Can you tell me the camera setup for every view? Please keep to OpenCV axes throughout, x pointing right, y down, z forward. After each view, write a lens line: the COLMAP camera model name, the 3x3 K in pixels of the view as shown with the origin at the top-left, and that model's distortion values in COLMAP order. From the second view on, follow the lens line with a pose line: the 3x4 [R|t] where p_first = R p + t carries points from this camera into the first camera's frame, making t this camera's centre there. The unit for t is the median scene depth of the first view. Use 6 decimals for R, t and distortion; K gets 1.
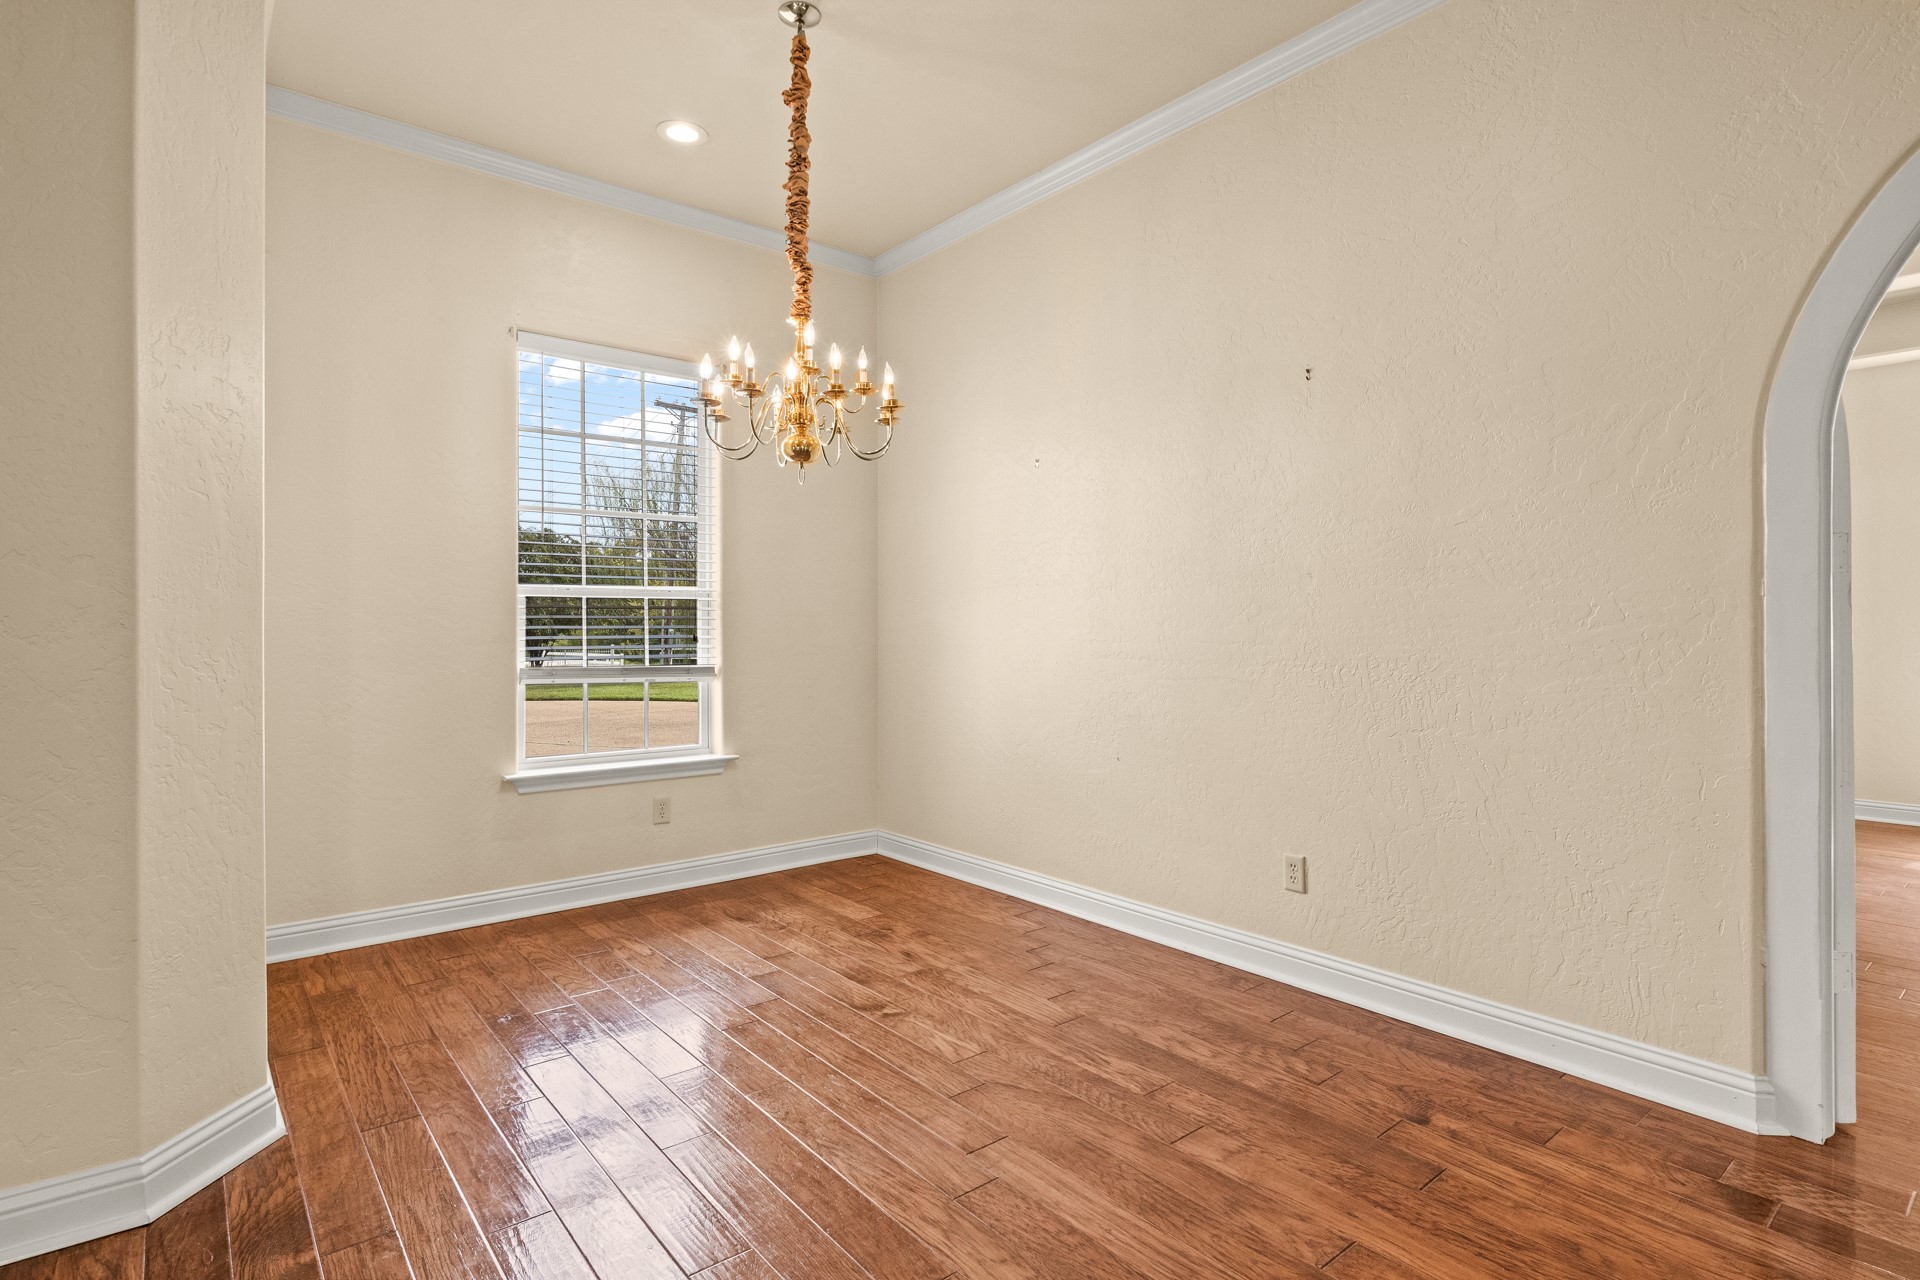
lens RADIAL K [[983.4, 0, 955.0], [0, 983.4, 620.0], [0, 0, 1]] dist [-0.002530, -0.000210]
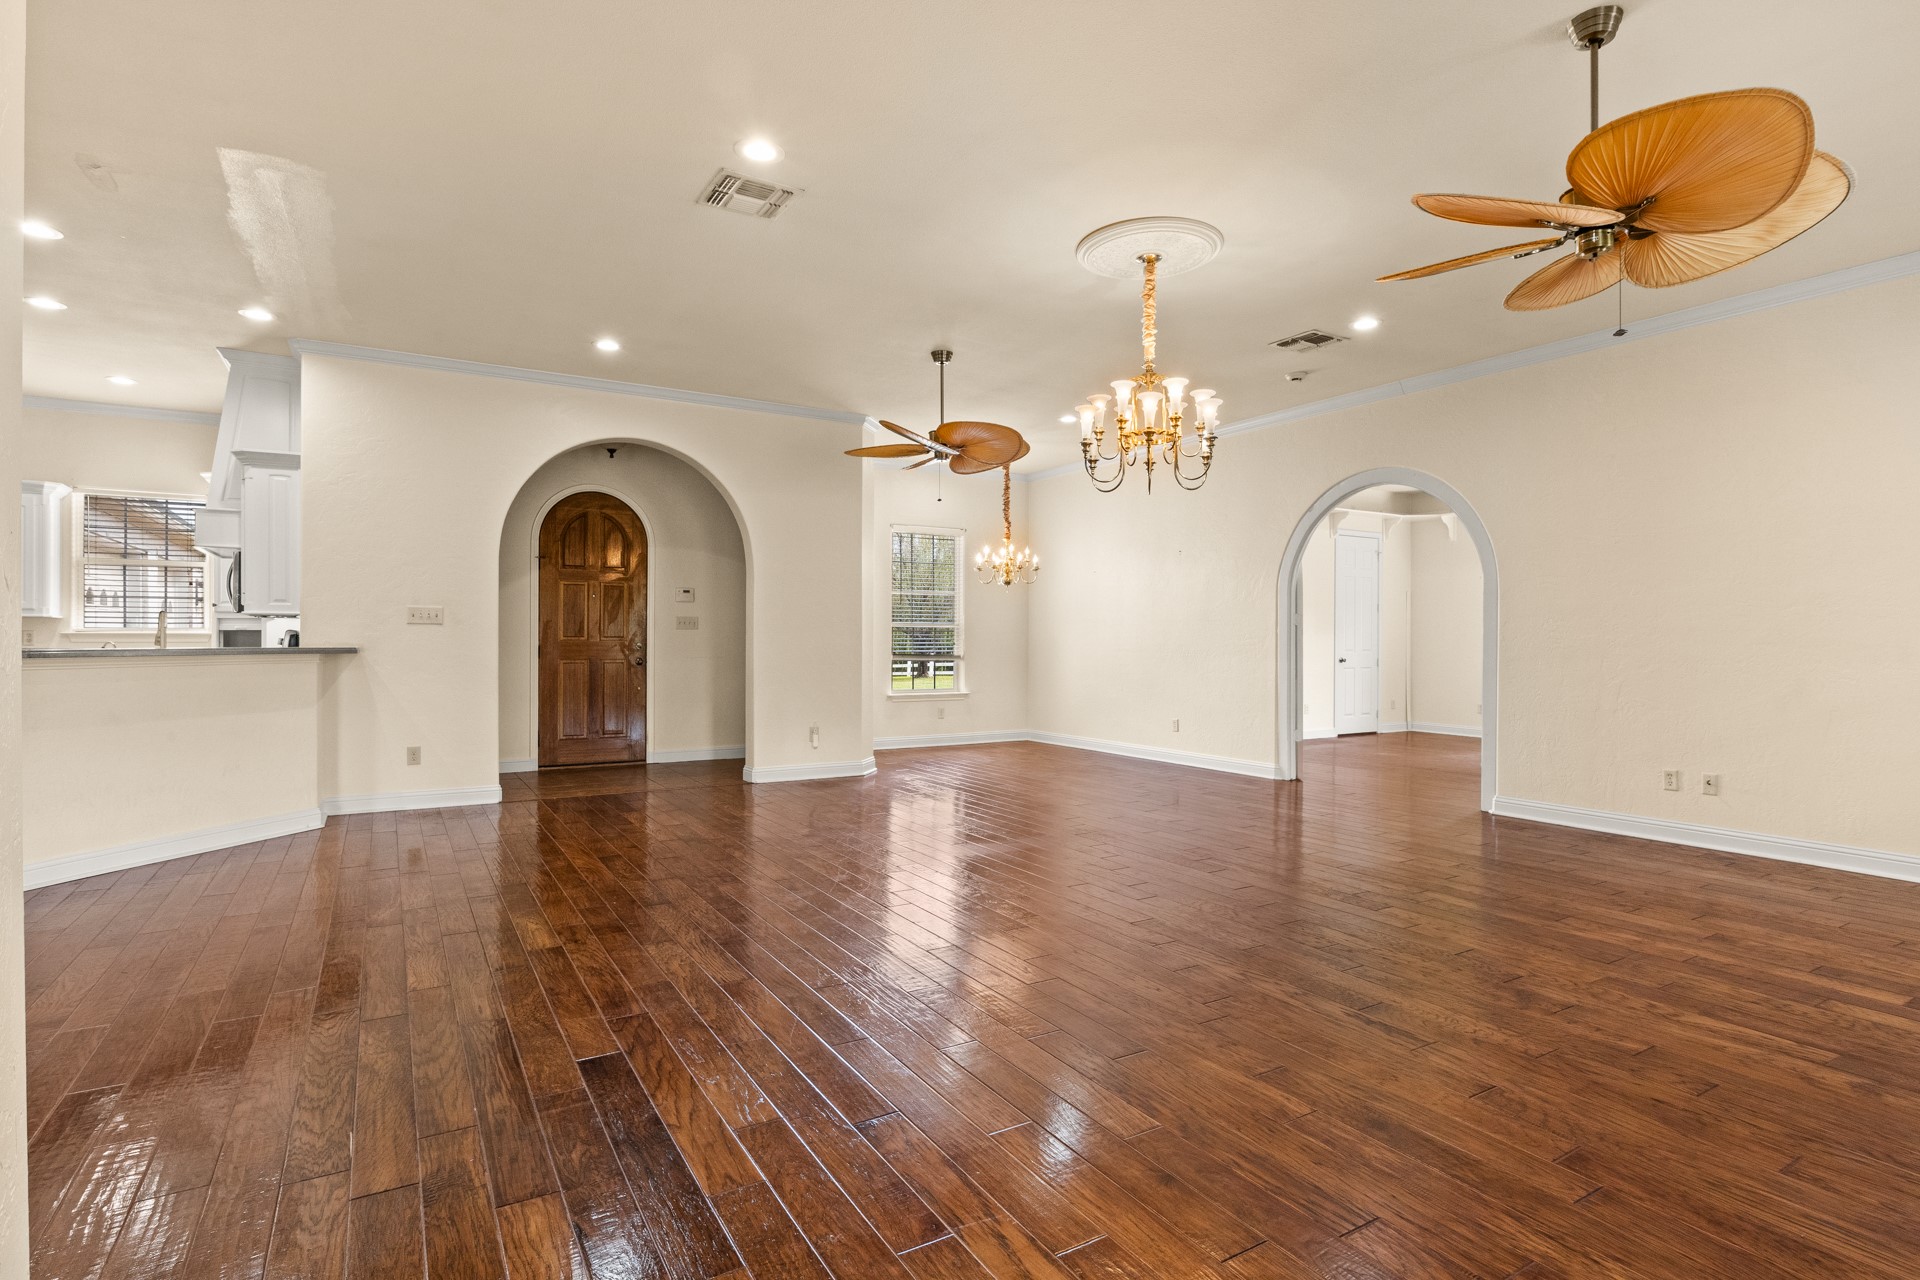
lens RADIAL K [[983.4, 0, 966.3], [0, 983.4, 637.1], [0, 0, 1]] dist [-0.002530, -0.000210]
pose [[0.991883, 0.009118, -0.126826, 0.111327], [-0.009911, 0.999935, -0.005619, 0.022998], [0.126767, 0.006831, 0.991909, -2.088555]]
